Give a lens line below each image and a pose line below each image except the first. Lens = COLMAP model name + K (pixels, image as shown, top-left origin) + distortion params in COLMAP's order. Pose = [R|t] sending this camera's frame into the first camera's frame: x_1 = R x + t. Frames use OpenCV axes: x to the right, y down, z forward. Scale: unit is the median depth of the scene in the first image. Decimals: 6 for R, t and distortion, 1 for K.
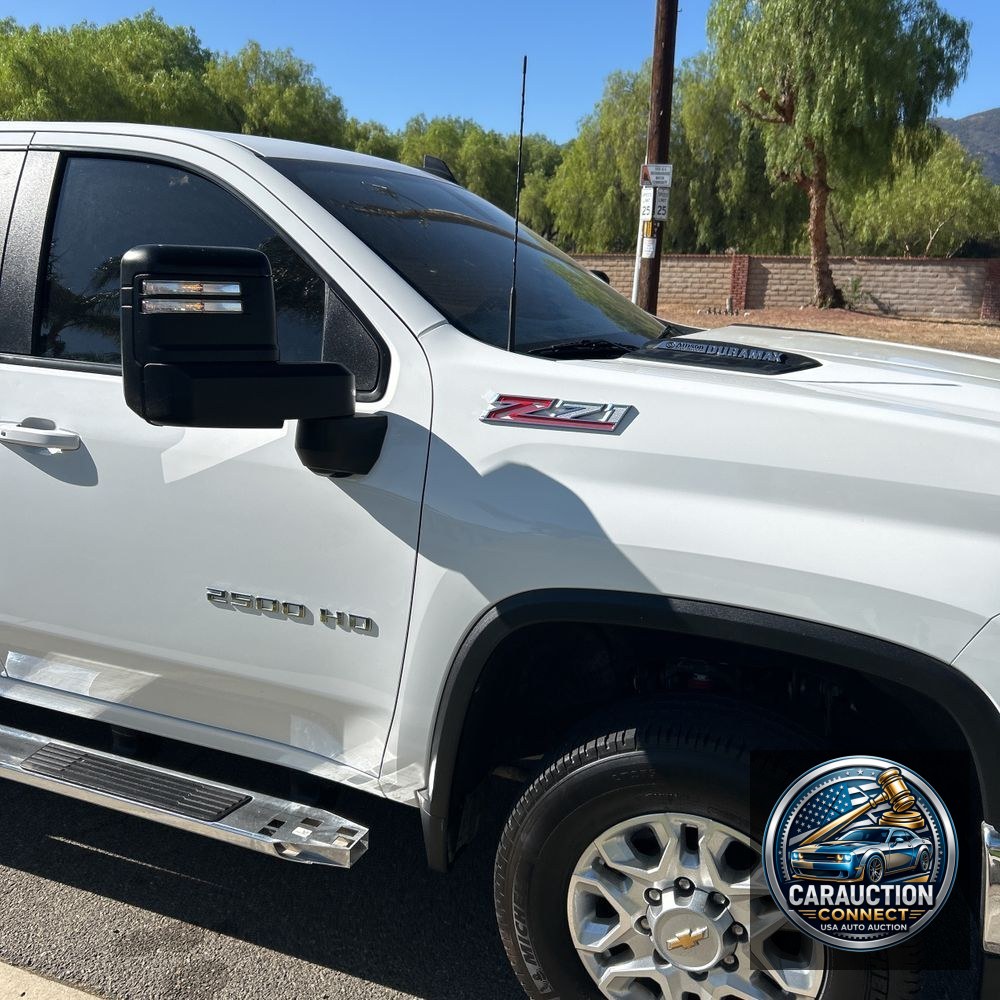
lens RADIAL K [[1014.6, 0, 480.1], [0, 1014.6, 507.5], [0, 0, 1]] dist [0.019774, 0.000000]
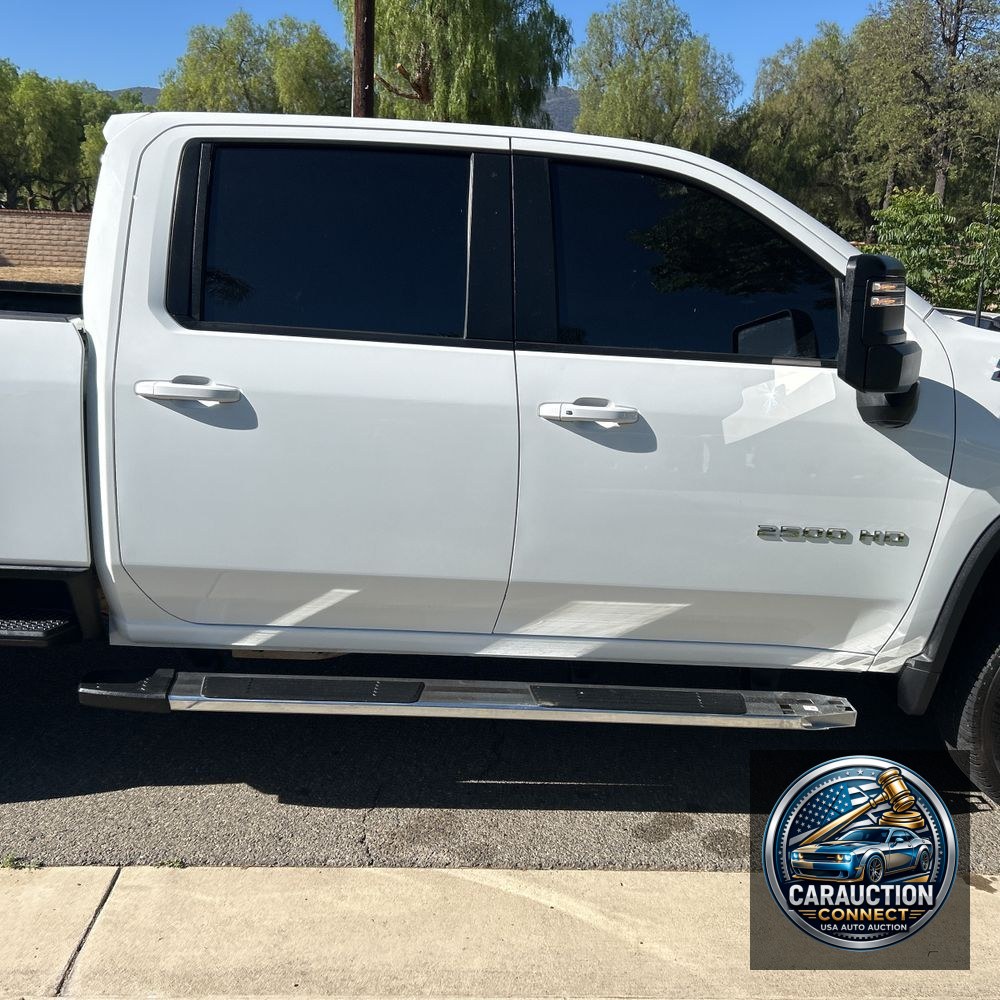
lens RADIAL K [[1014.6, 0, 493.0], [0, 1014.6, 517.4], [0, 0, 1]] dist [0.019774, 0.000000]
pose [[0.907910, -0.097221, 0.407734, -0.117436], [0.080108, 0.995045, 0.058883, -0.003363], [-0.411439, -0.020798, 0.911200, -0.000029]]
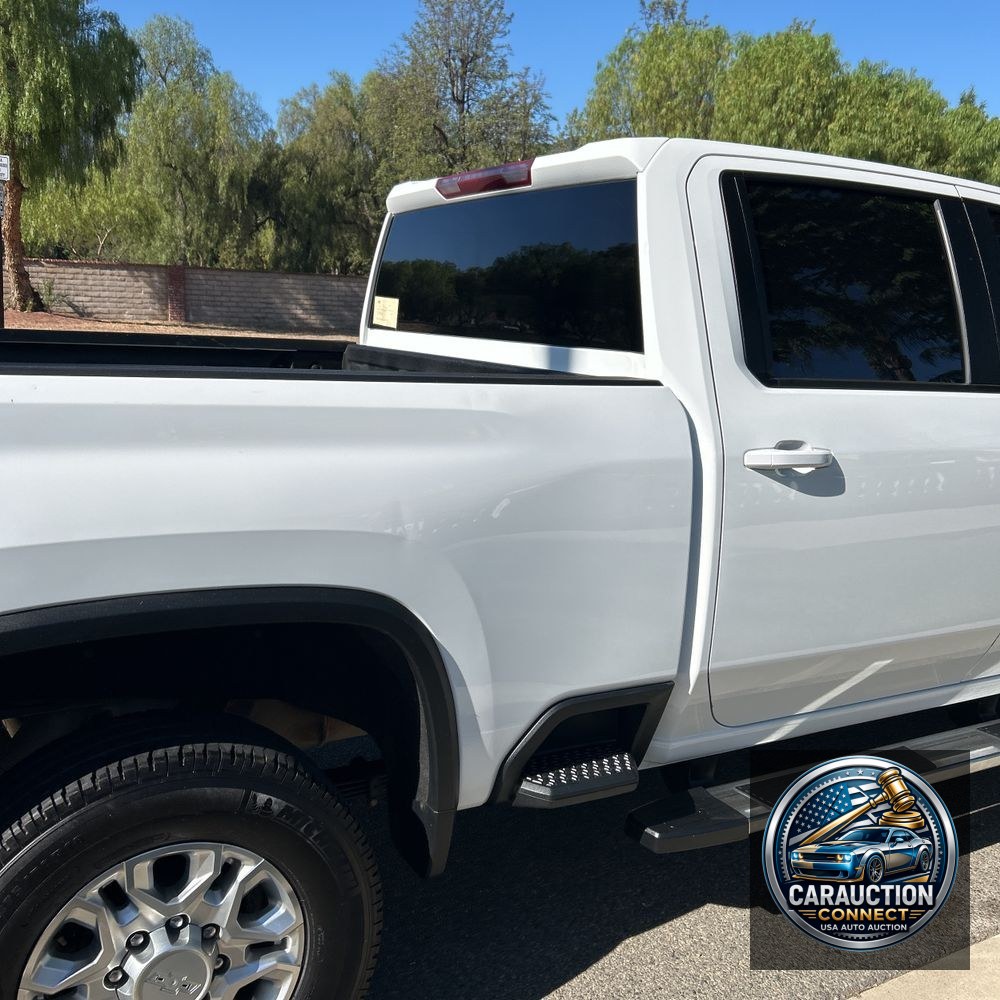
lens RADIAL K [[1014.6, 0, 493.8], [0, 1014.6, 498.7], [0, 0, 1]] dist [0.019774, 0.000000]
pose [[0.617810, -0.151068, 0.771679, -0.205929], [0.156787, 0.985332, 0.067369, -0.023143], [-0.770538, 0.079368, 0.632434, 0.088801]]
